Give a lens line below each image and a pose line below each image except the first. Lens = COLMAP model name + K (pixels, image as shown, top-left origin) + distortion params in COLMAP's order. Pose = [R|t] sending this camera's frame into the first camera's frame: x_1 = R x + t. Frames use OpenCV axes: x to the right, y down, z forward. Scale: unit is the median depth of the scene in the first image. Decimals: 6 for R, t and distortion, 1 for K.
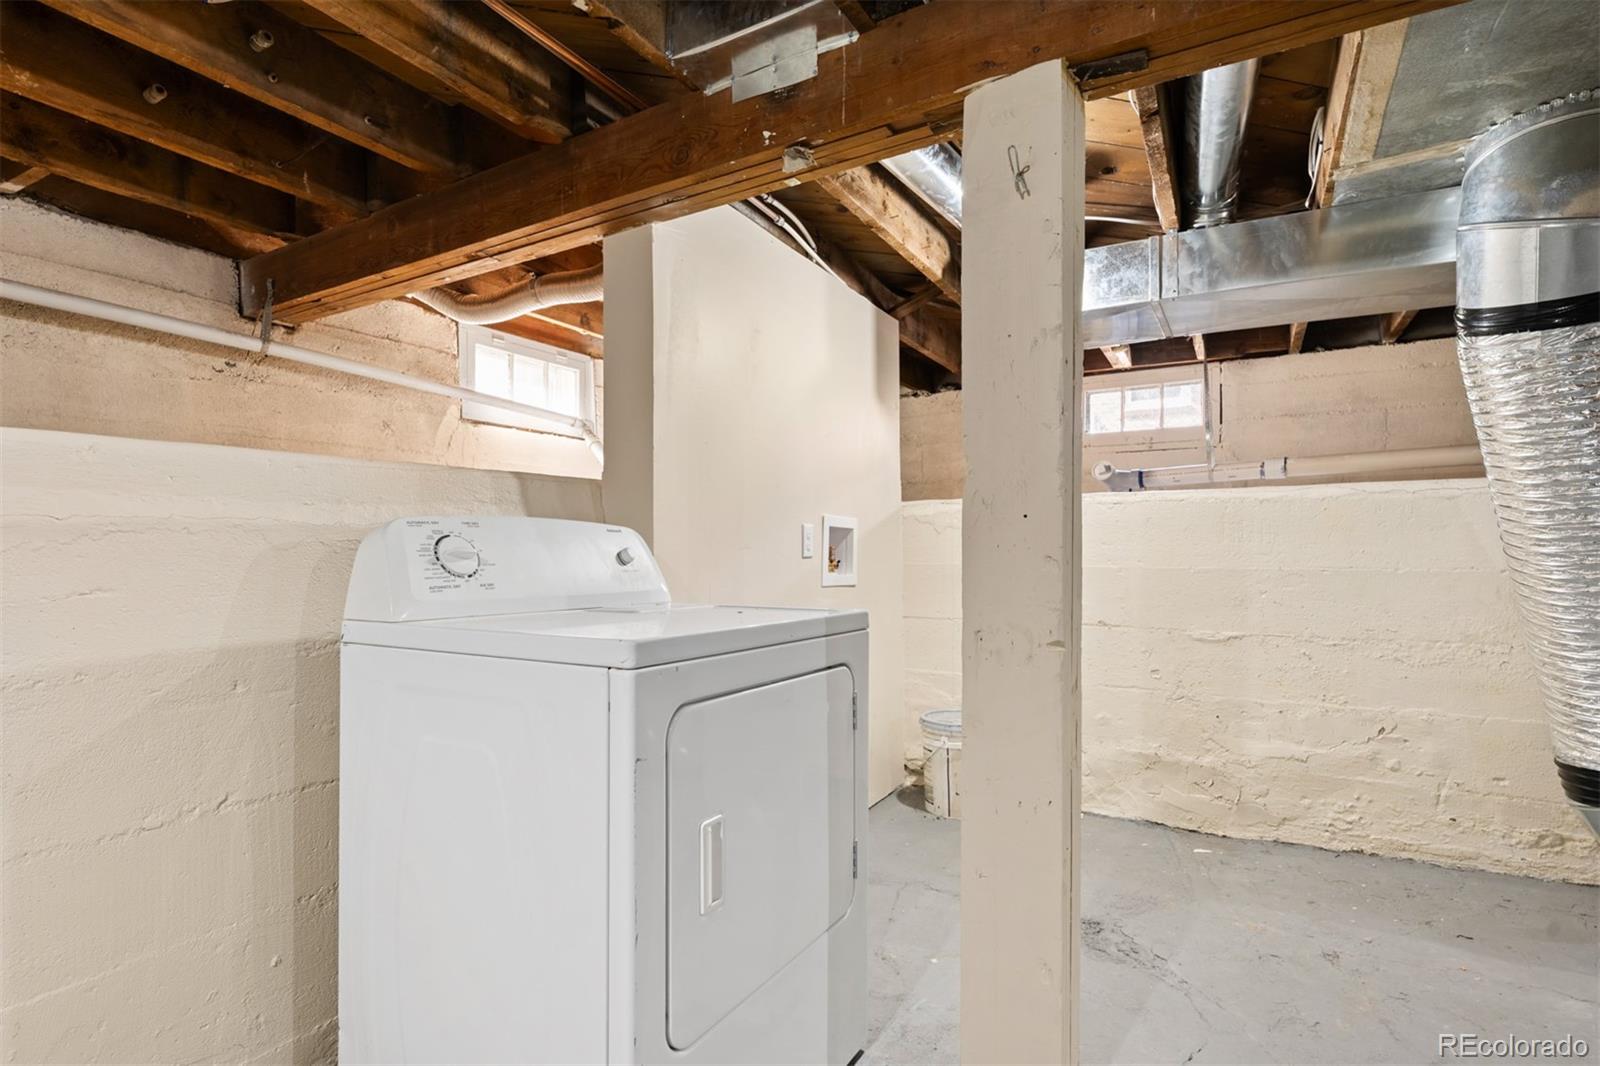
lens RADIAL K [[809.2, 0, 795.7], [0, 809.2, 545.5], [0, 0, 1]] dist [-0.000910, 0.000067]
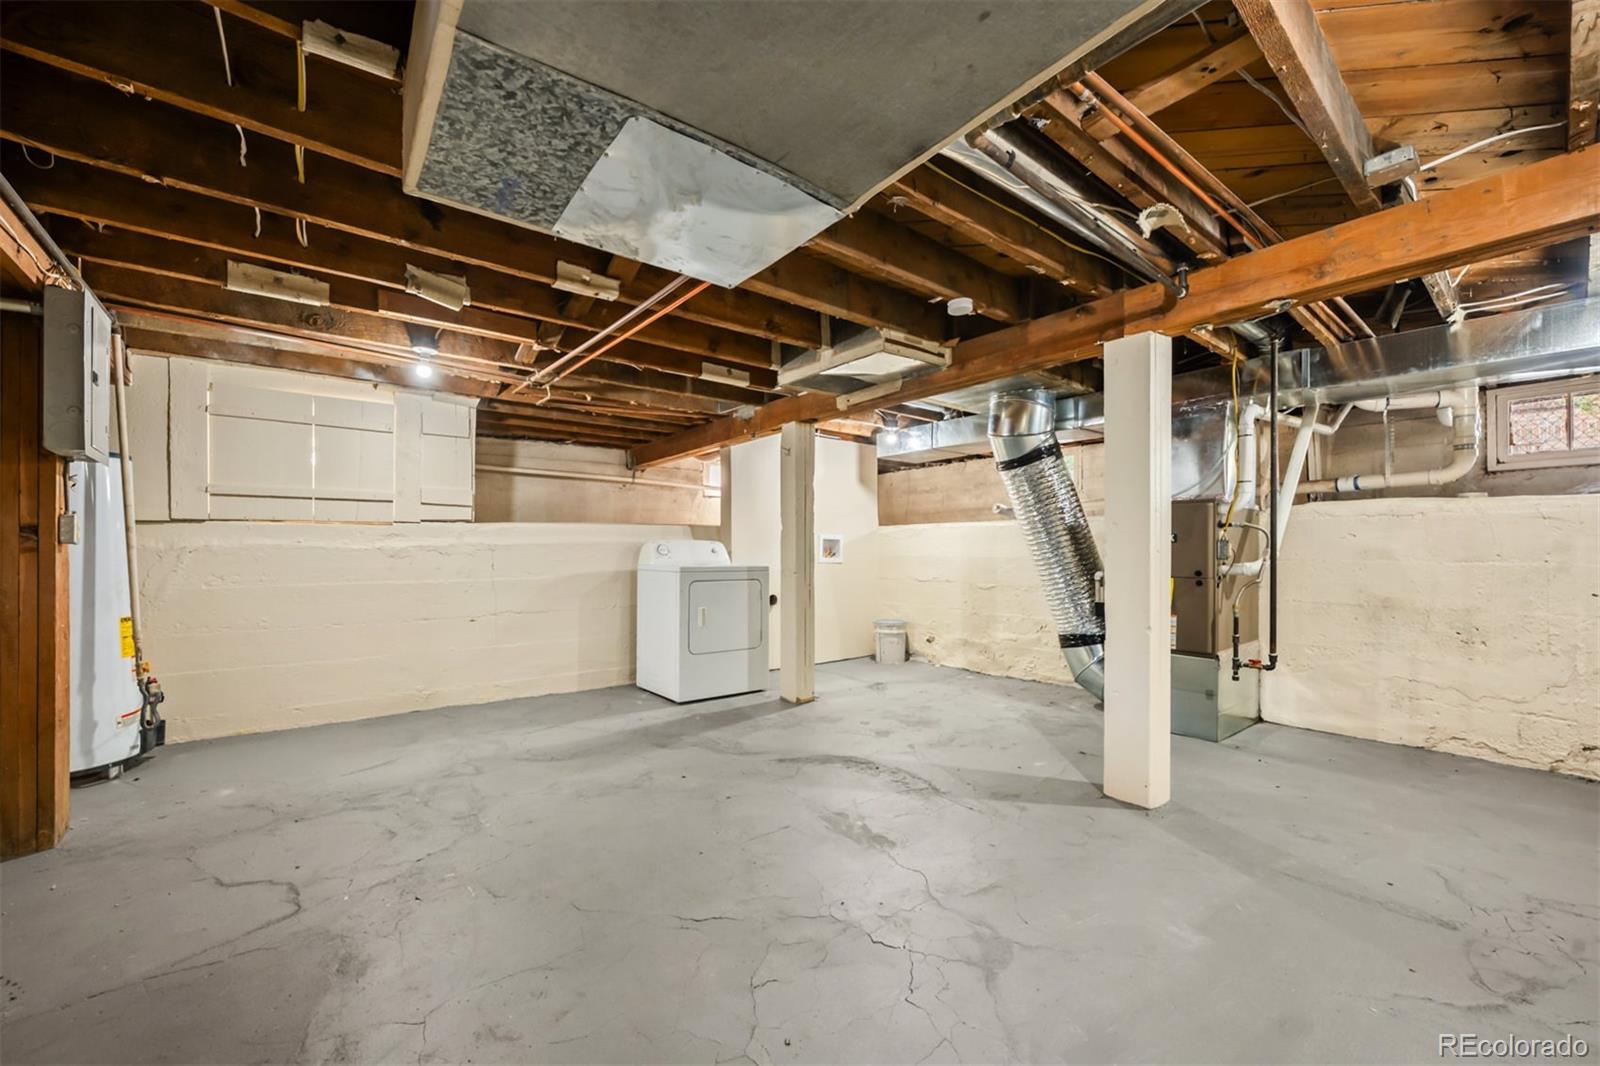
lens RADIAL K [[639.1, 0, 802.5], [0, 639.1, 542.5], [0, 0, 1]] dist [-0.007351, 0.000221]
pose [[0.932025, -0.003662, -0.362375, 0.735804], [0.002671, 0.999991, -0.003235, -0.007778], [0.362383, 0.002047, 0.932027, -0.916694]]
